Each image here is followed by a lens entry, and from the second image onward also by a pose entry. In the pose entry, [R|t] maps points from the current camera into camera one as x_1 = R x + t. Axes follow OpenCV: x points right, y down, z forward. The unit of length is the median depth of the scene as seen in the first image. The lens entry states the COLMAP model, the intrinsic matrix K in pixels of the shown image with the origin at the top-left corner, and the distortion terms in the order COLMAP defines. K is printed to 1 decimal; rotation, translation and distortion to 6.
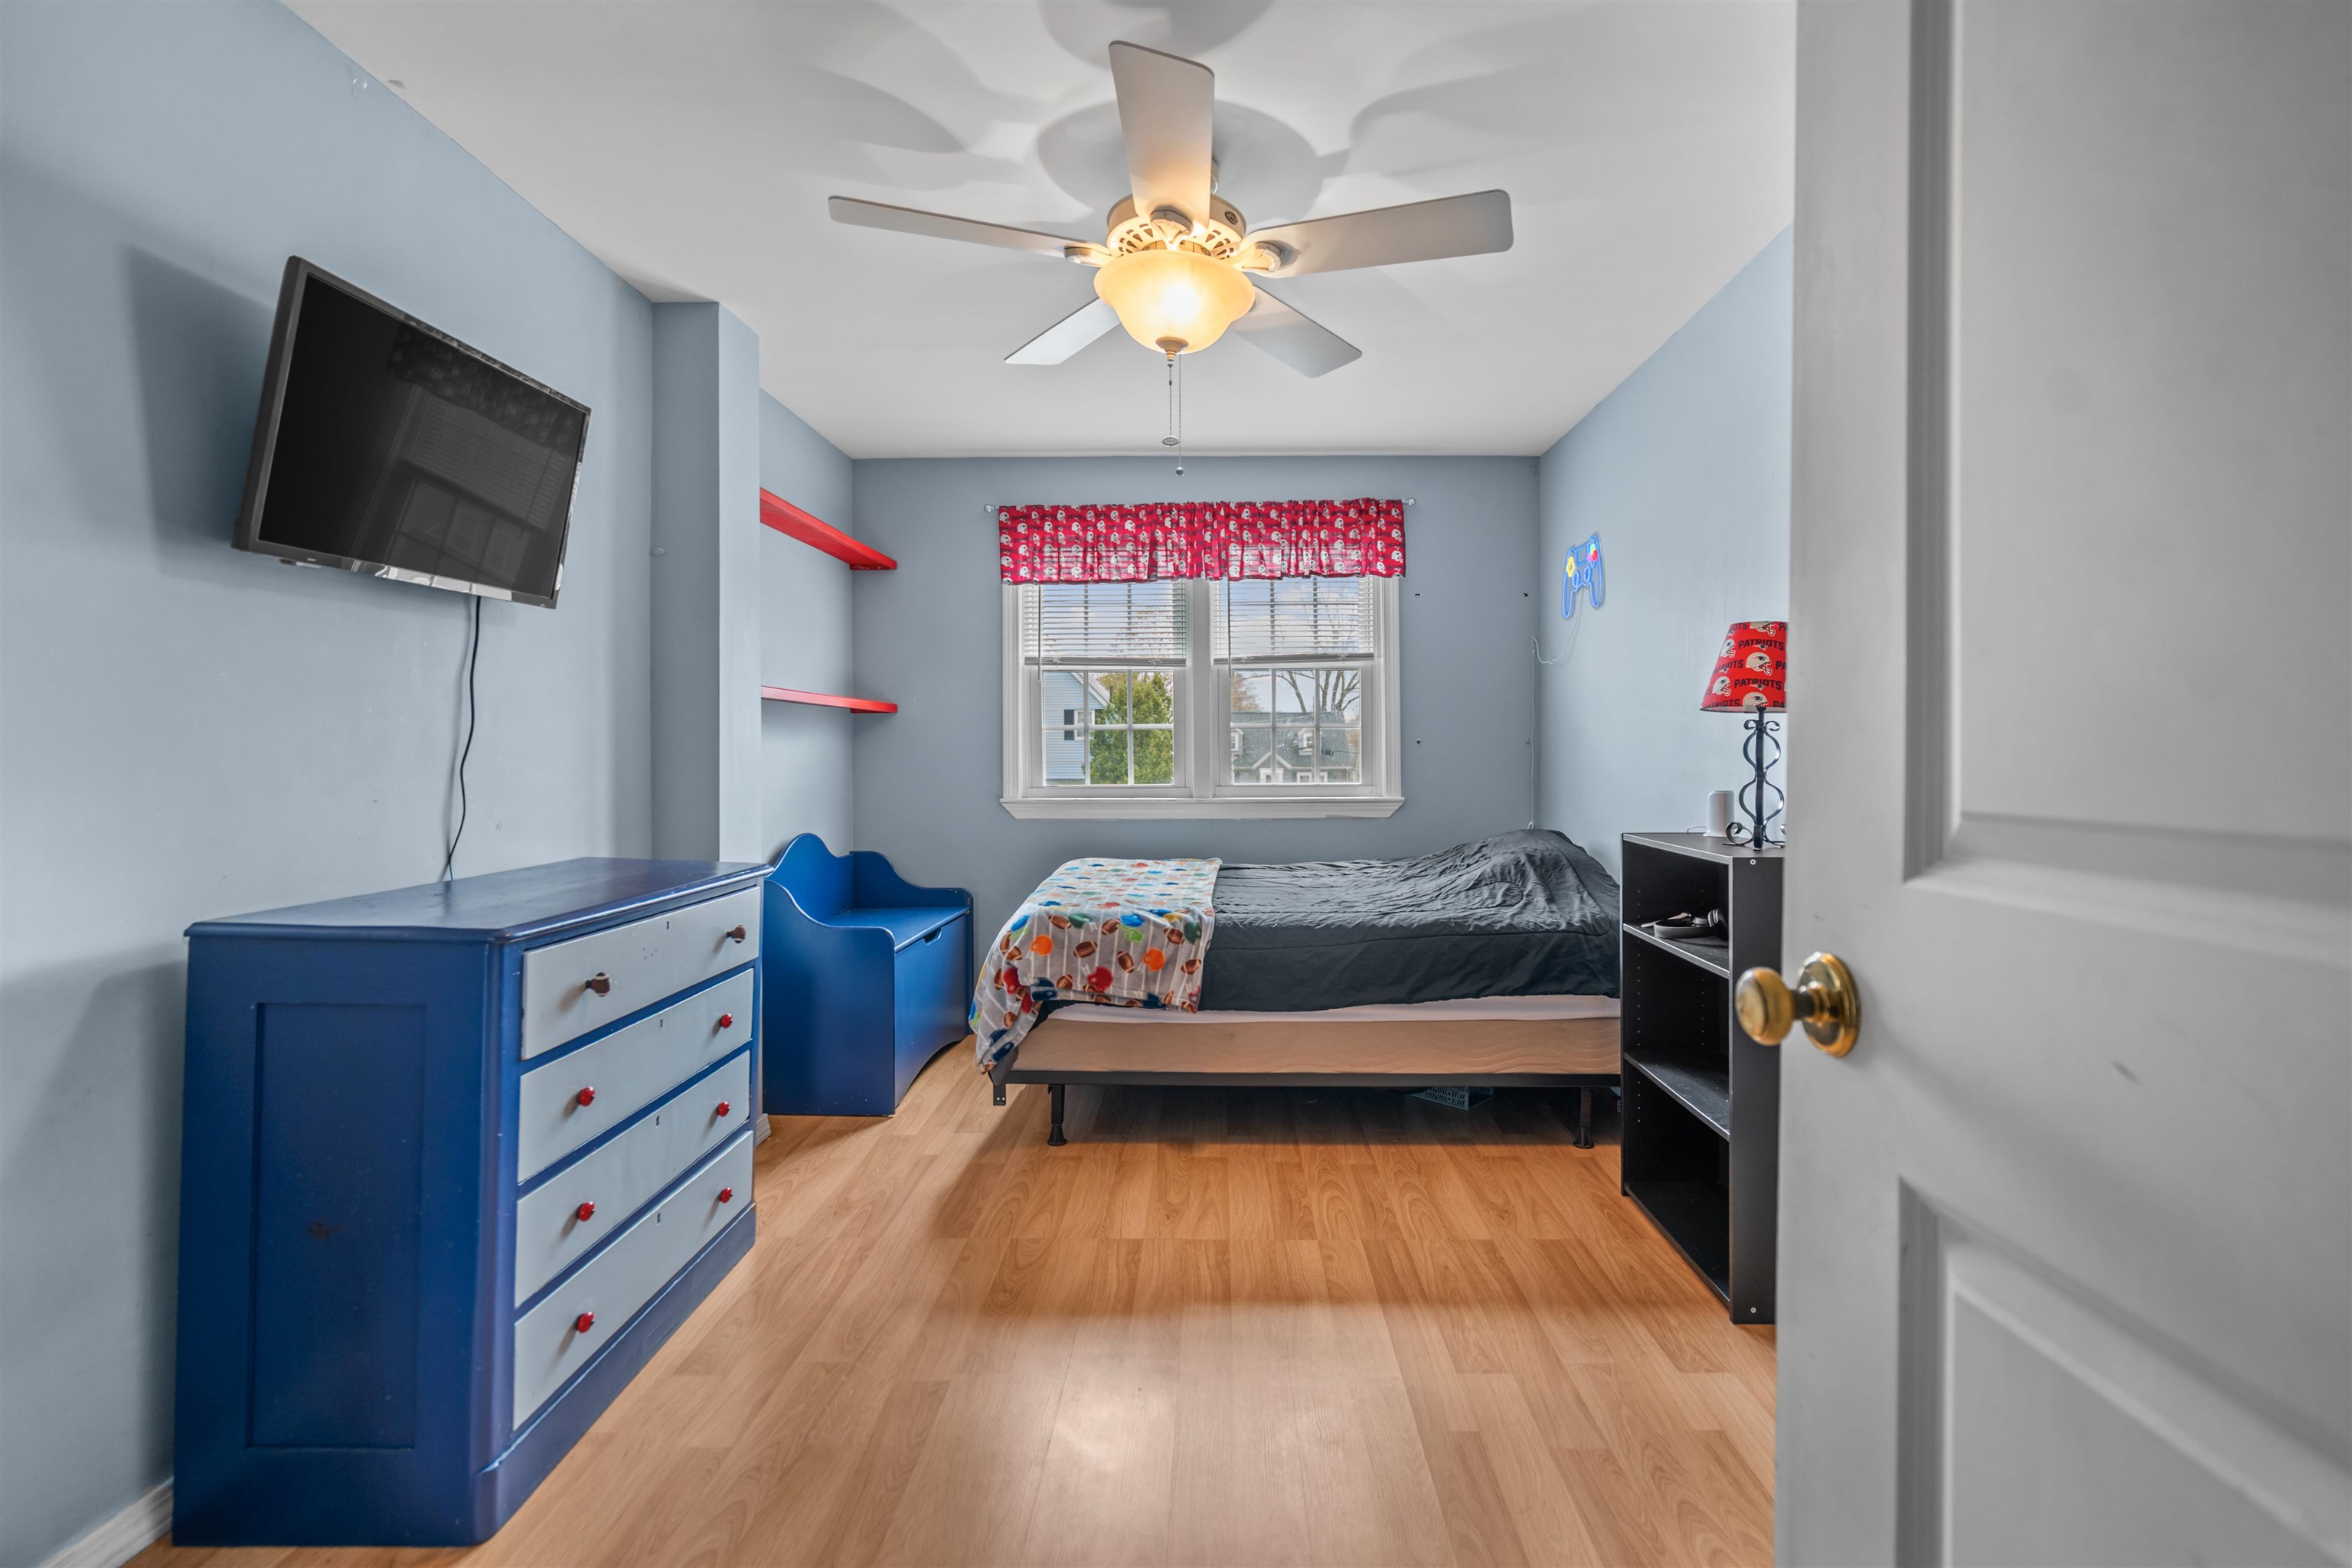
lens RADIAL K [[1078.6, 0, 1180.7], [0, 1078.6, 775.1], [0, 0, 1]] dist [0.000776, 0.000093]
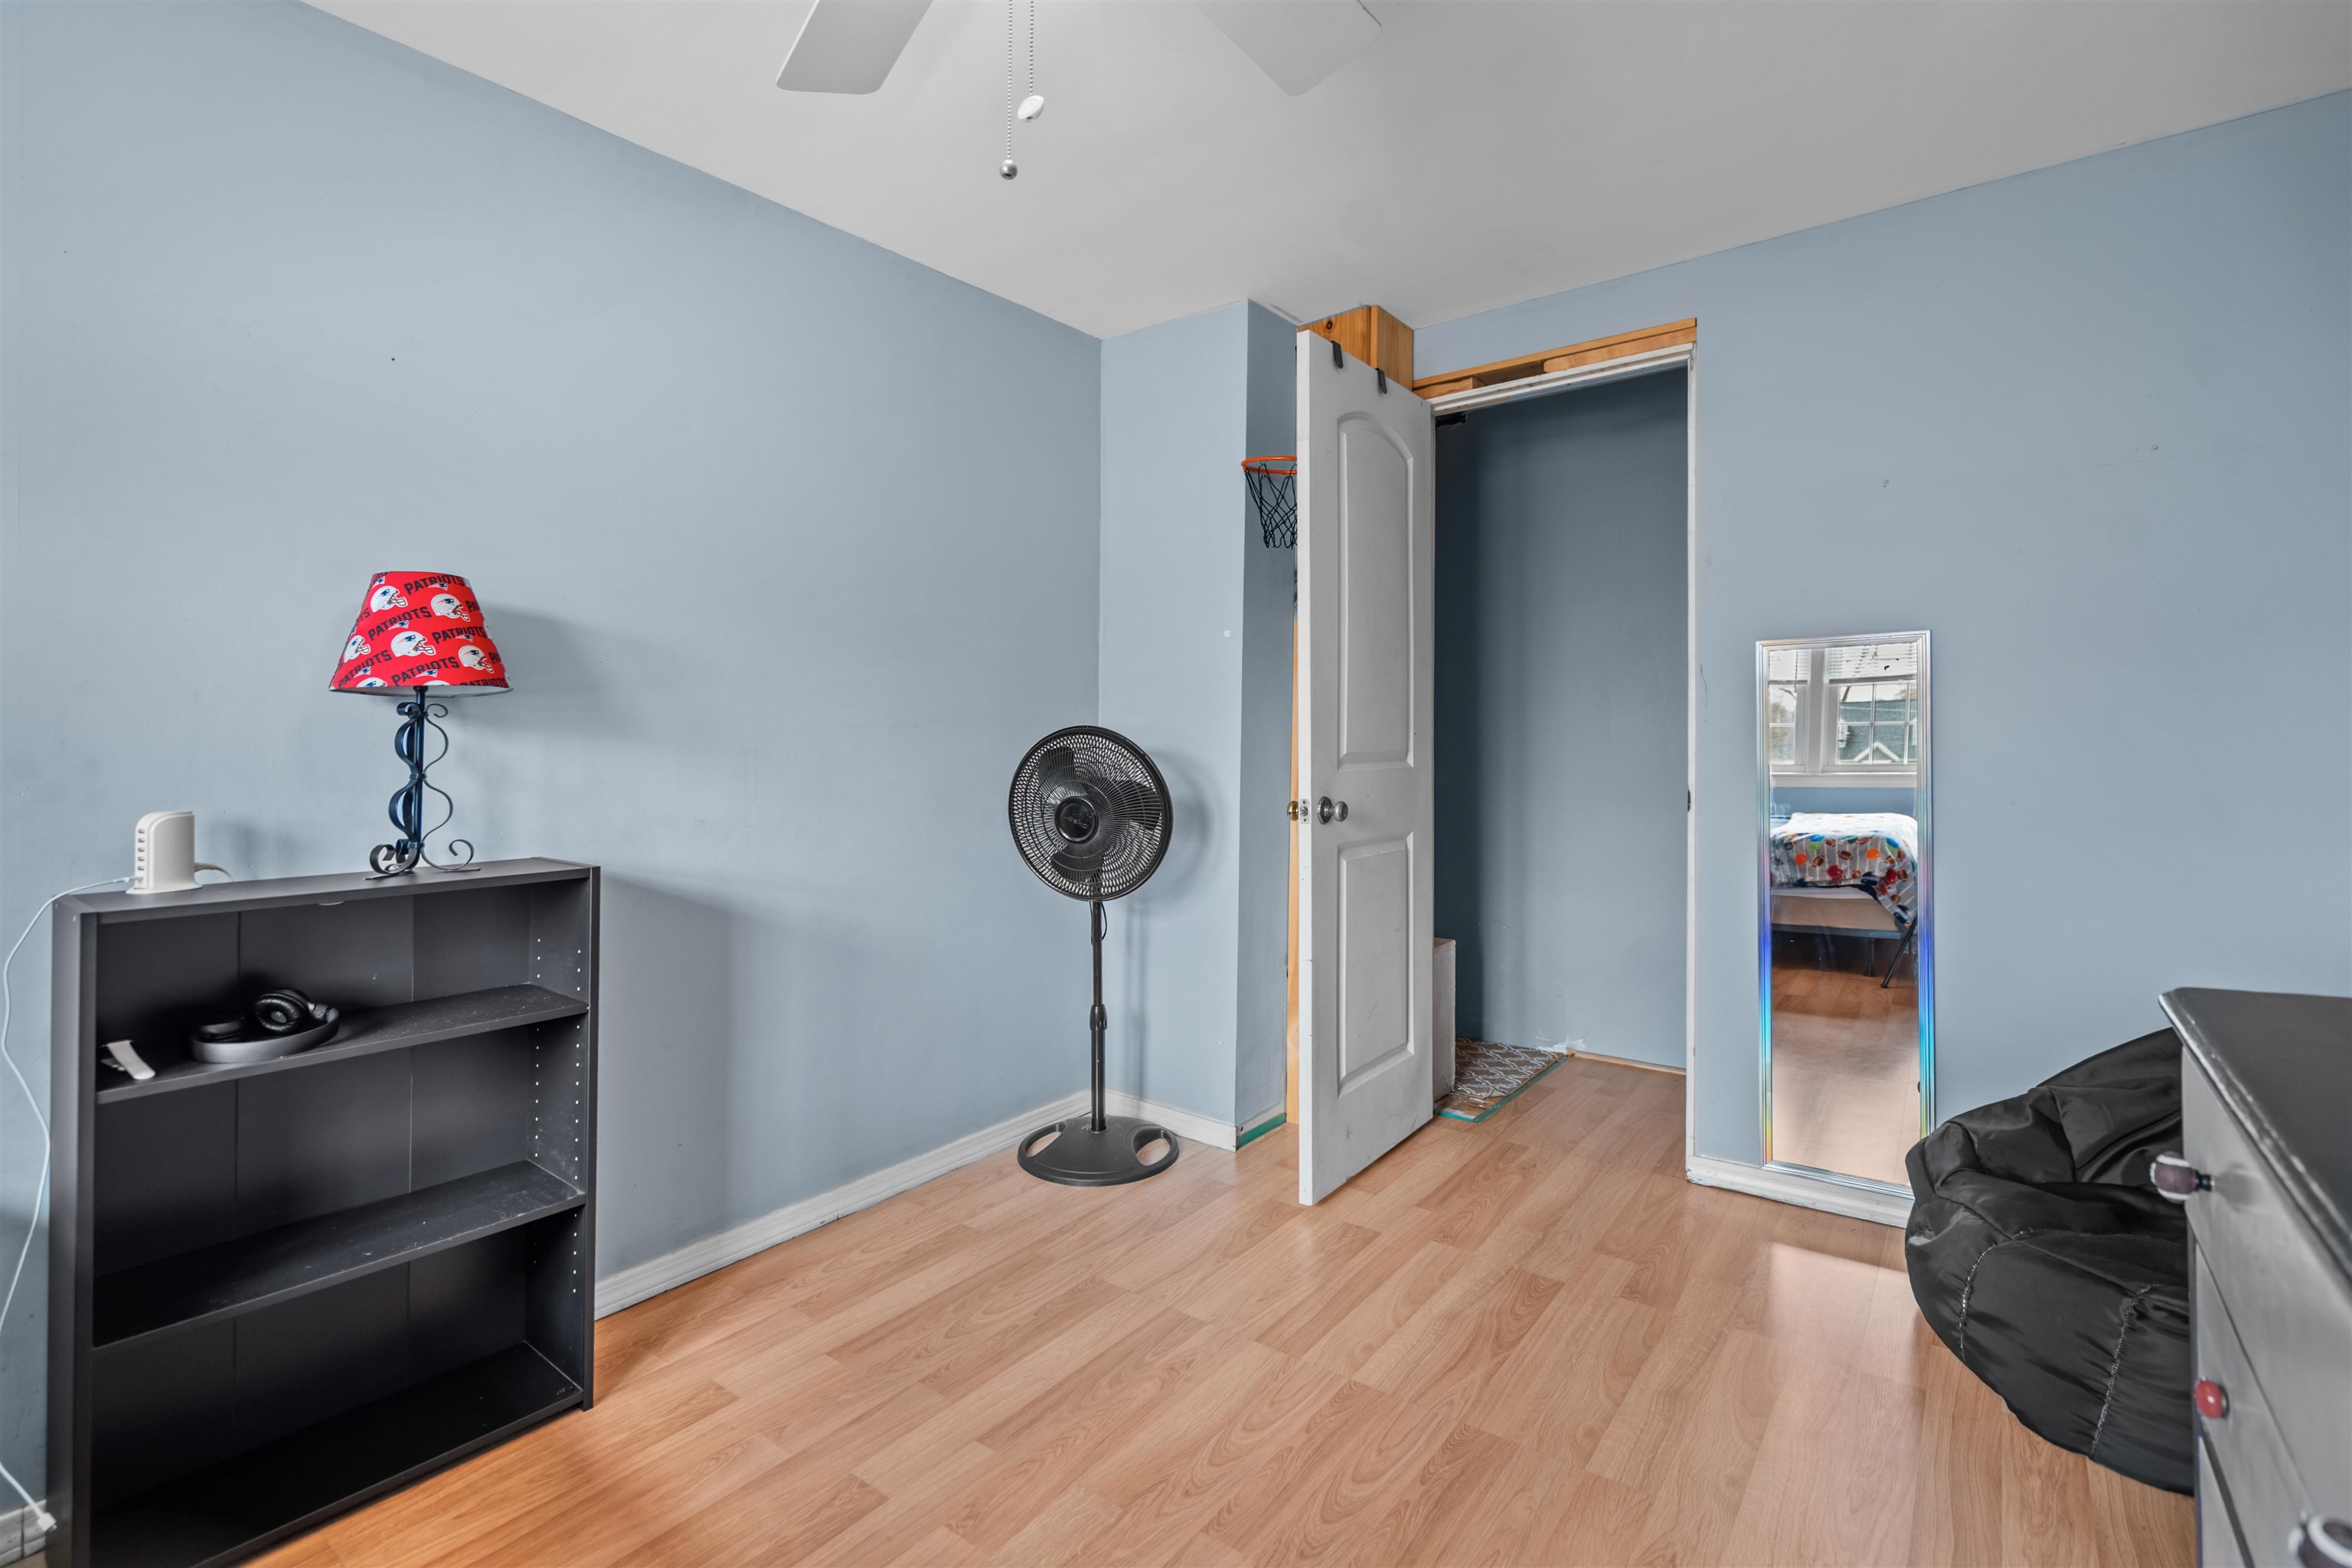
lens RADIAL K [[1078.6, 0, 1180.7], [0, 1078.6, 775.1], [0, 0, 1]] dist [0.000776, 0.000093]
pose [[-0.819962, -0.013335, 0.572263, -0.340887], [0.017944, 0.998639, 0.048980, -0.029383], [-0.572137, 0.050430, -0.818606, 1.328980]]
